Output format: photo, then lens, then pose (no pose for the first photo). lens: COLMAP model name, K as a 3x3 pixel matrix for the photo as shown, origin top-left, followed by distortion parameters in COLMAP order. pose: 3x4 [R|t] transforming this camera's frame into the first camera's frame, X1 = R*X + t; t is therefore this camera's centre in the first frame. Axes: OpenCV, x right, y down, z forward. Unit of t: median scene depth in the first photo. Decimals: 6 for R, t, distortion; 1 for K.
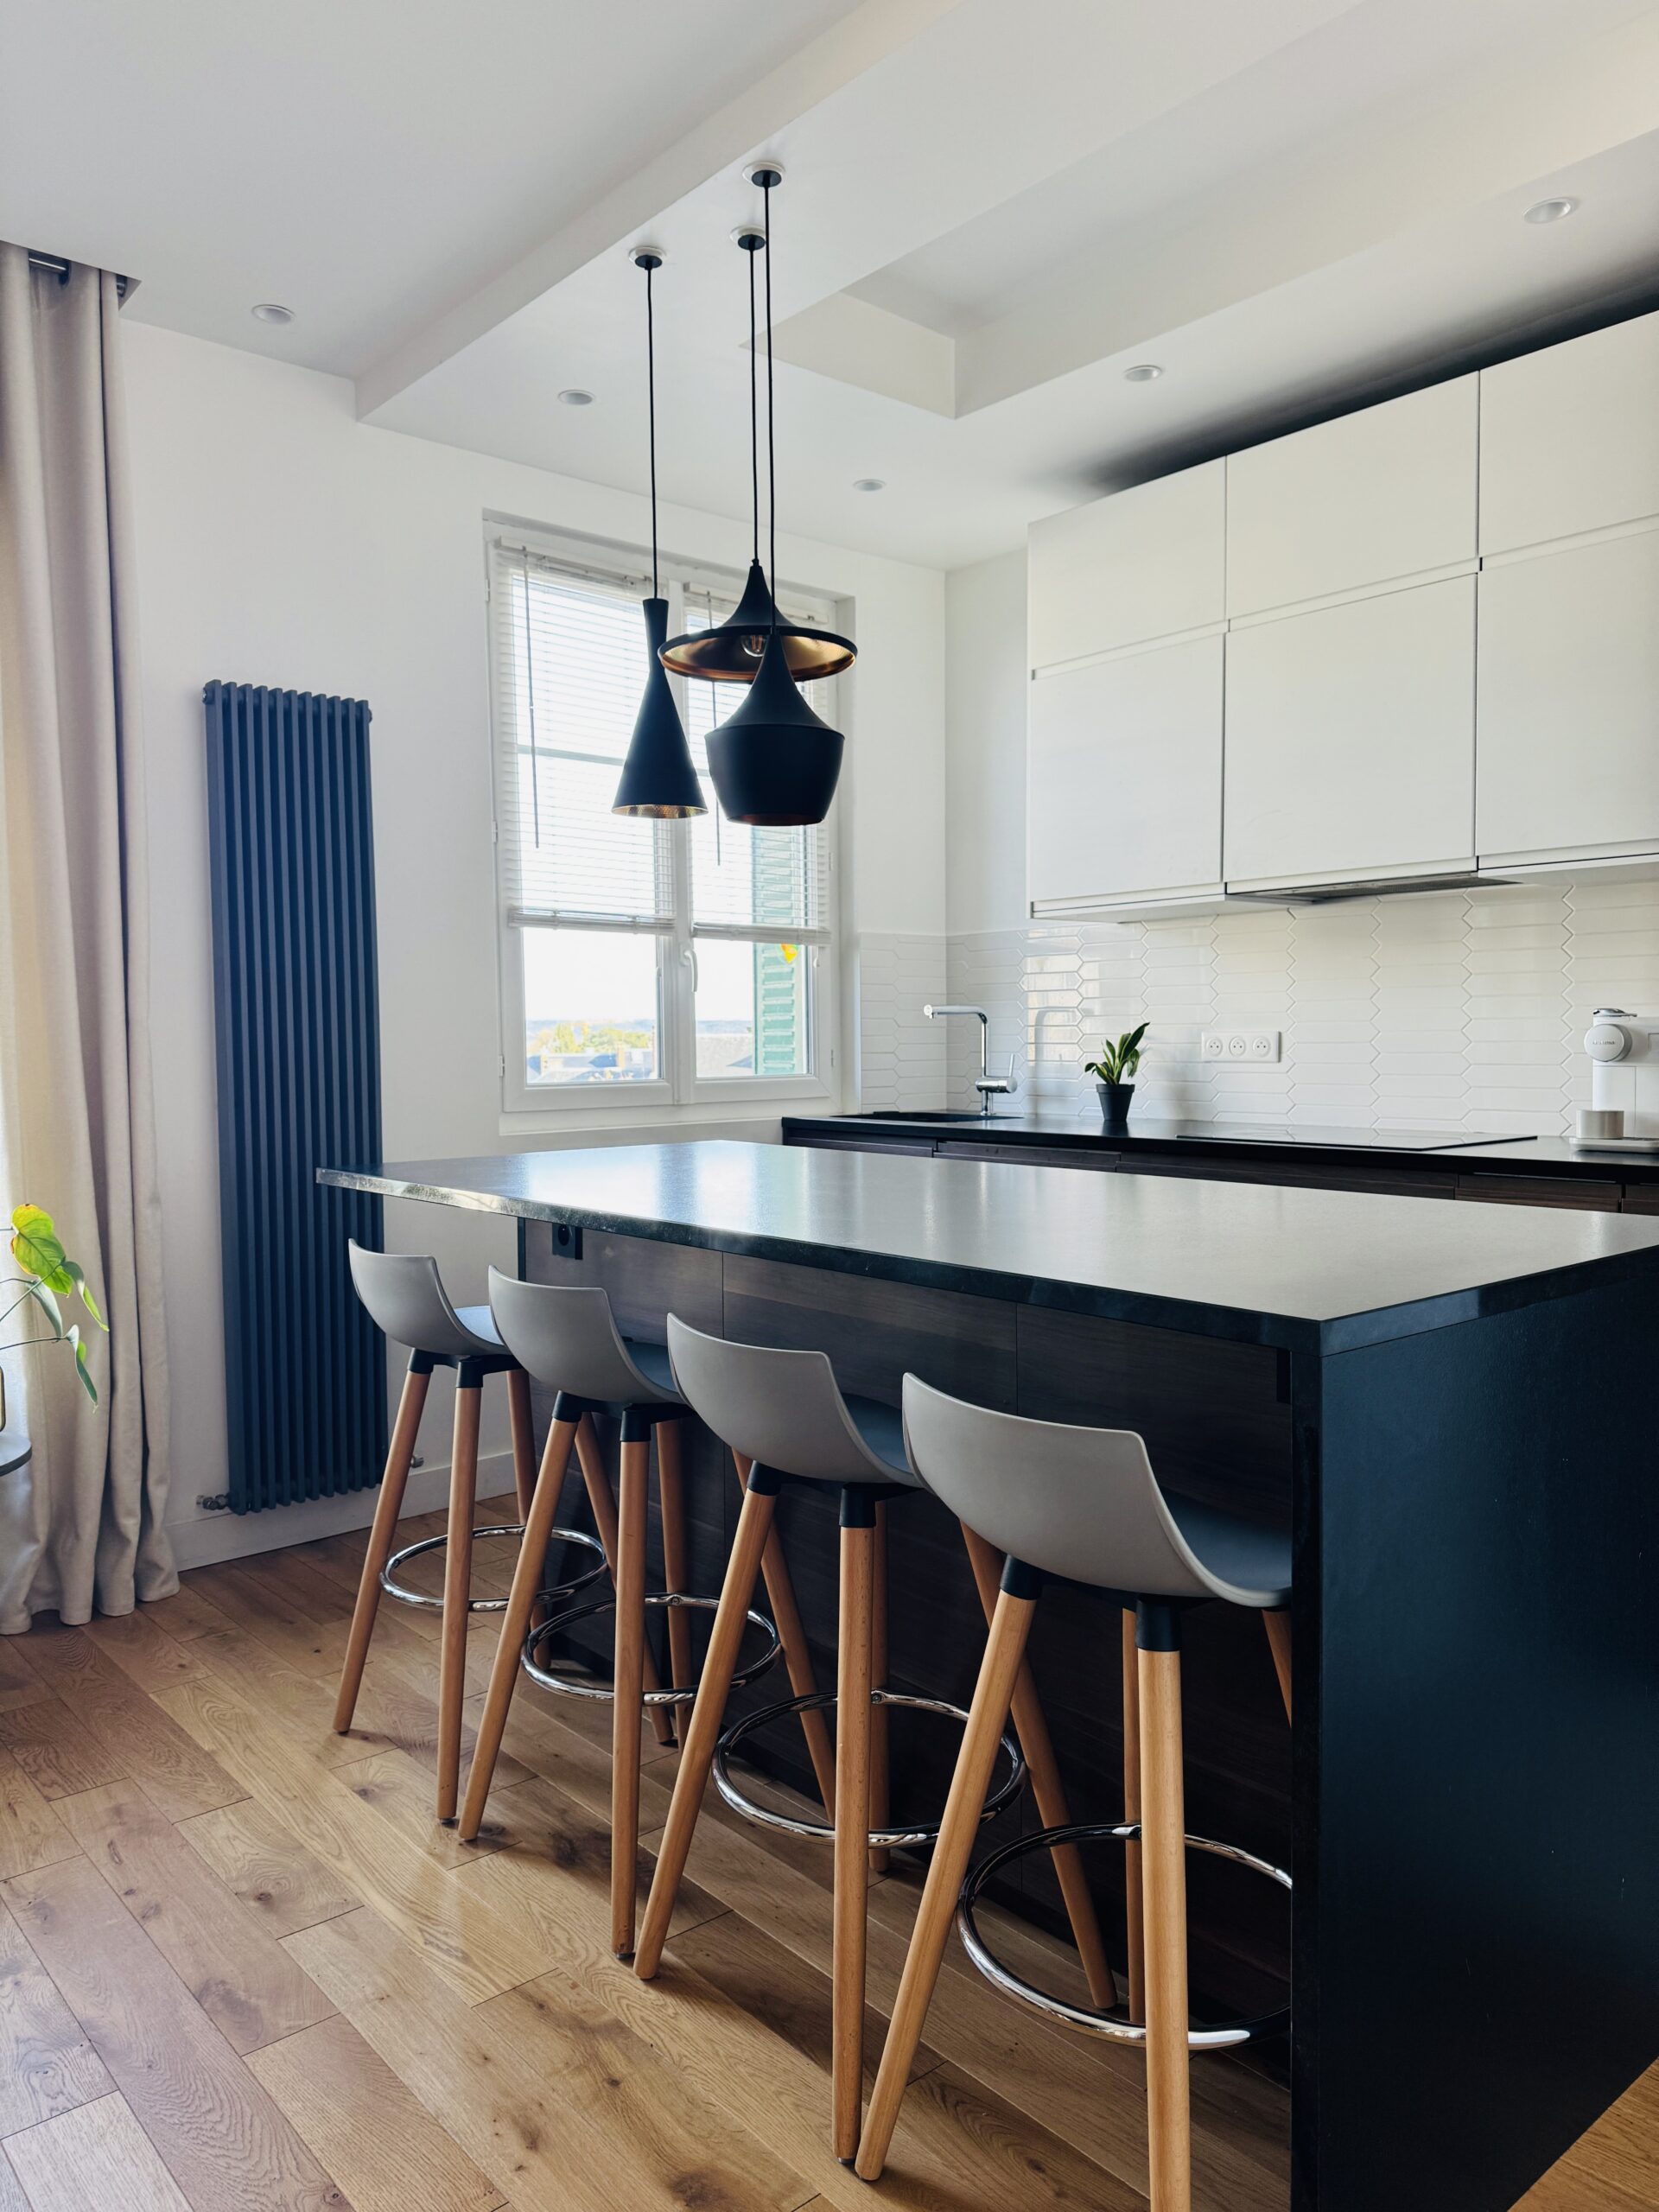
lens RADIAL K [[1557.1, 0, 829.5], [0, 1557.1, 1106.0], [0, 0, 1]] dist [-0.007811, -0.004894]
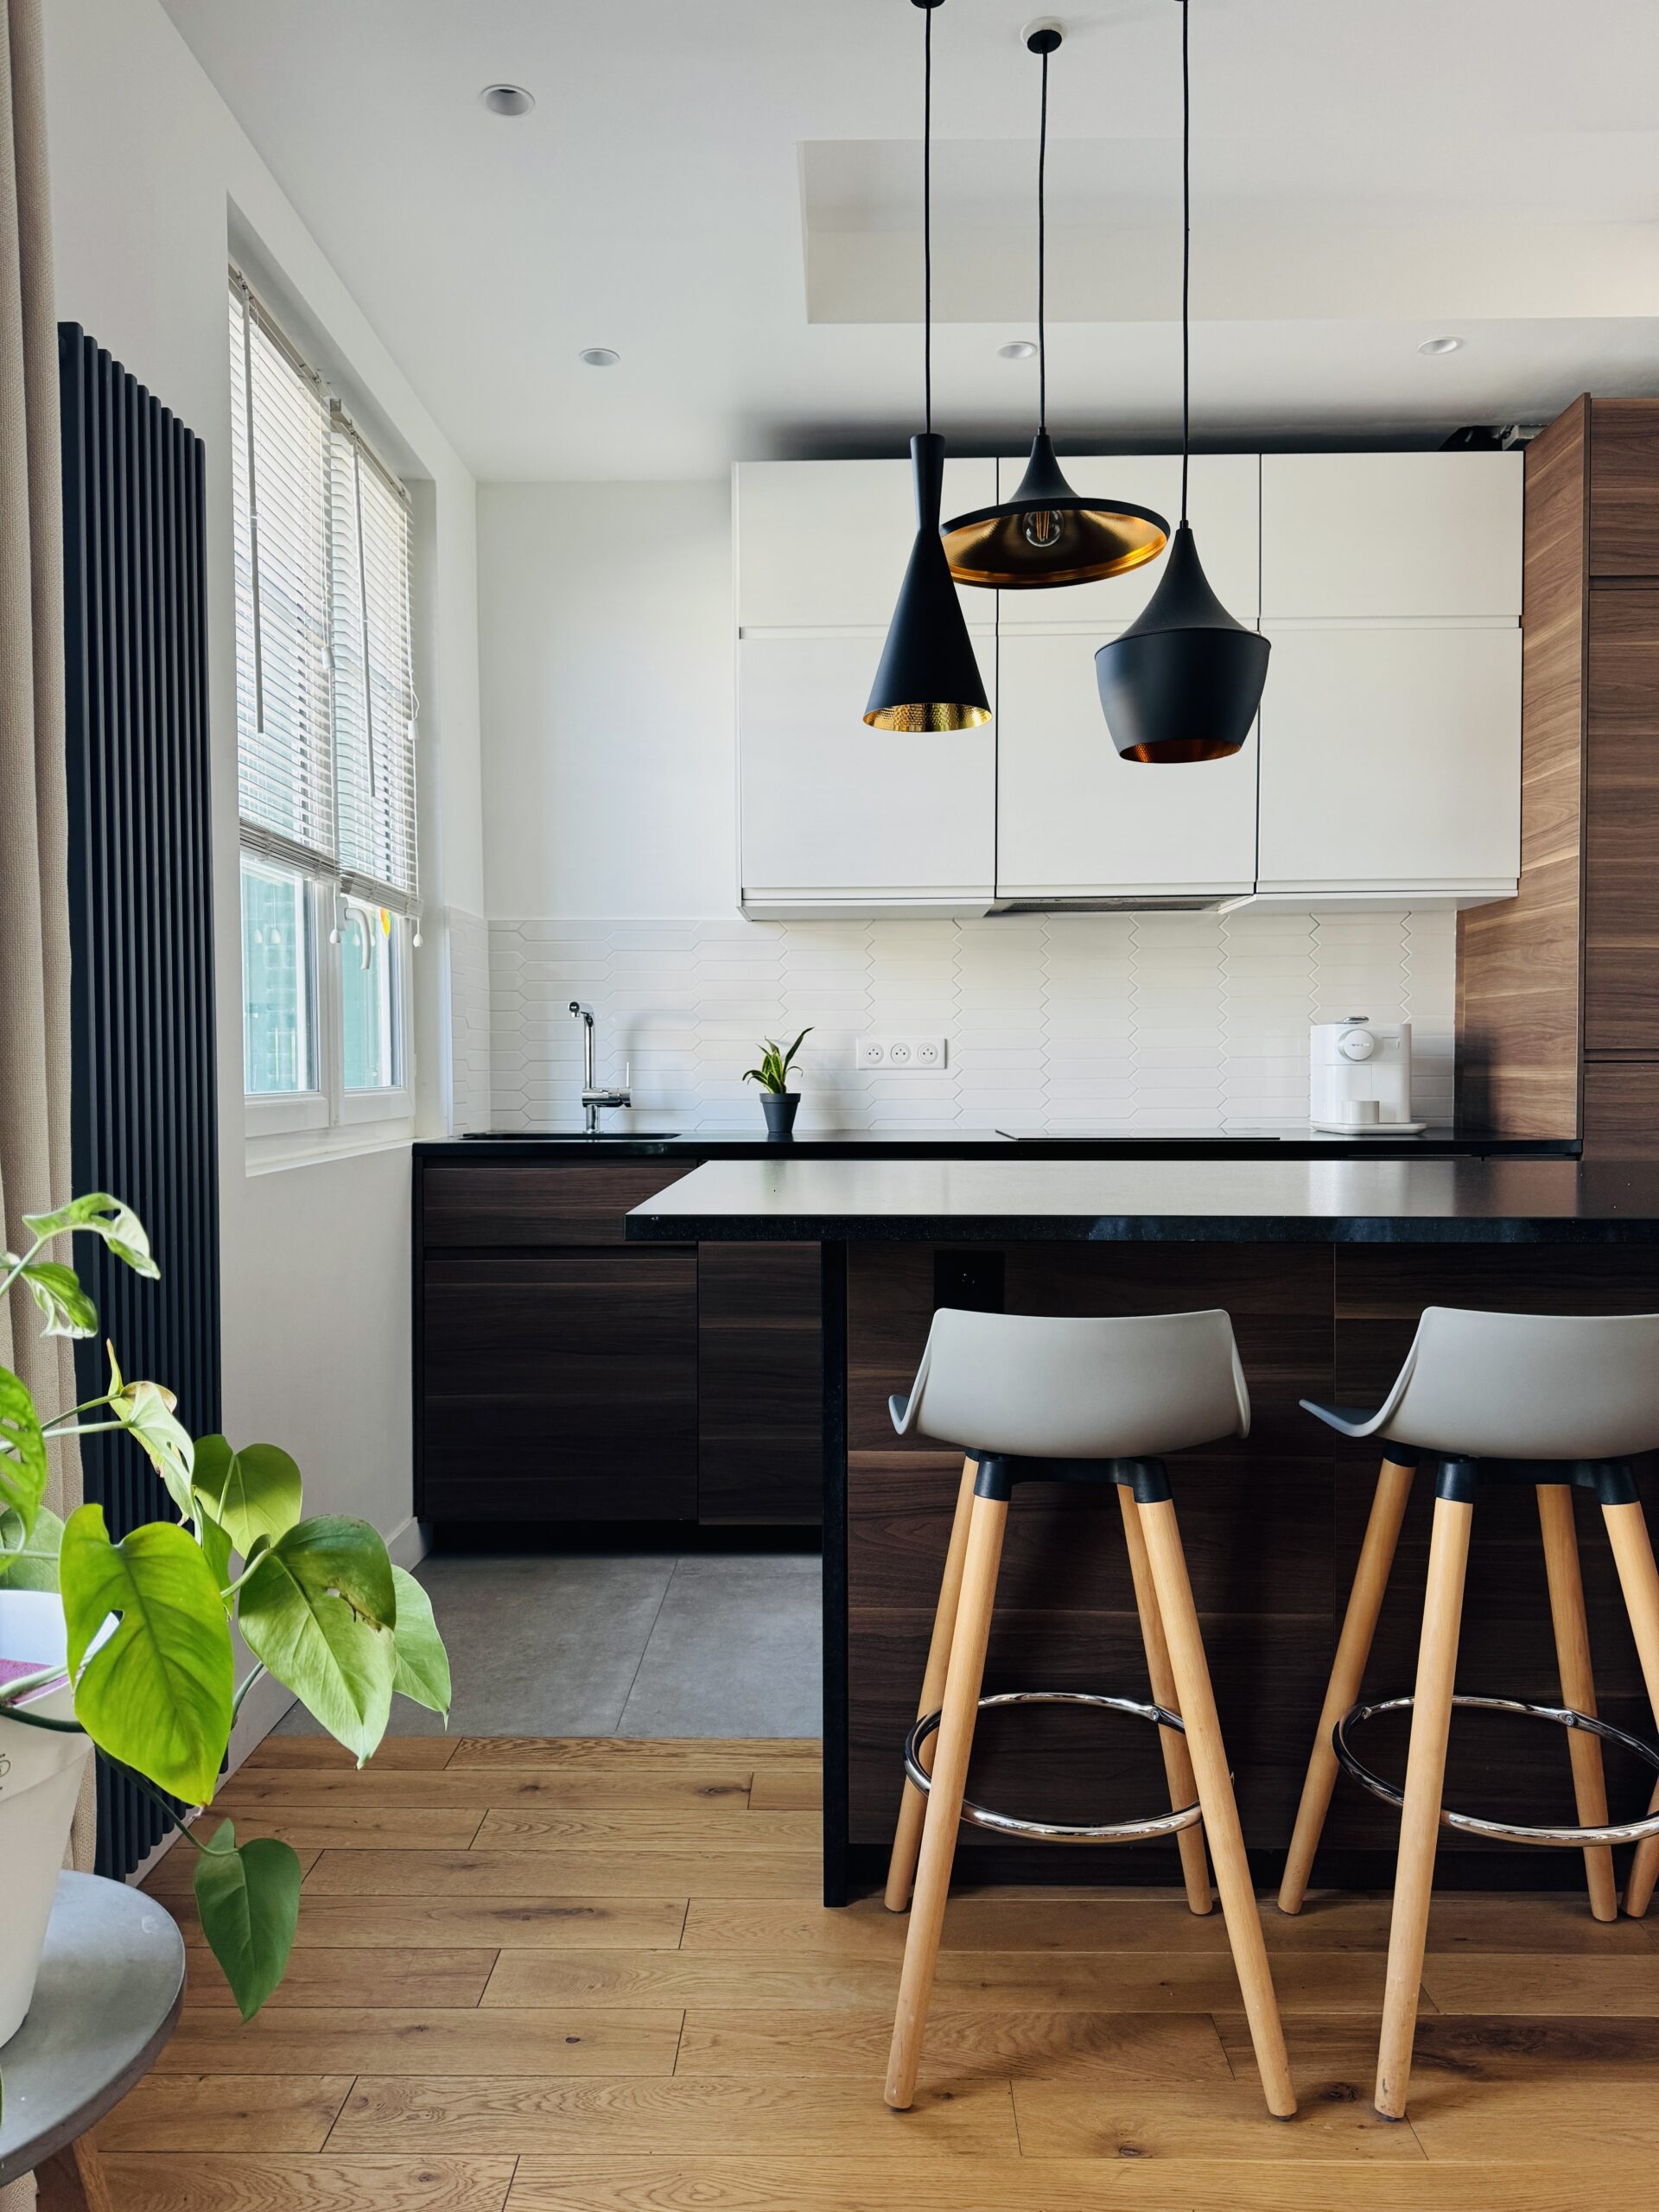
lens RADIAL K [[1557.1, 0, 829.5], [0, 1557.1, 1106.0], [0, 0, 1]] dist [-0.007811, -0.004894]
pose [[0.661630, -0.012515, 0.749726, -0.505175], [0.029281, 0.999529, -0.009156, 0.002990], [-0.749258, 0.028011, 0.661685, 0.379098]]
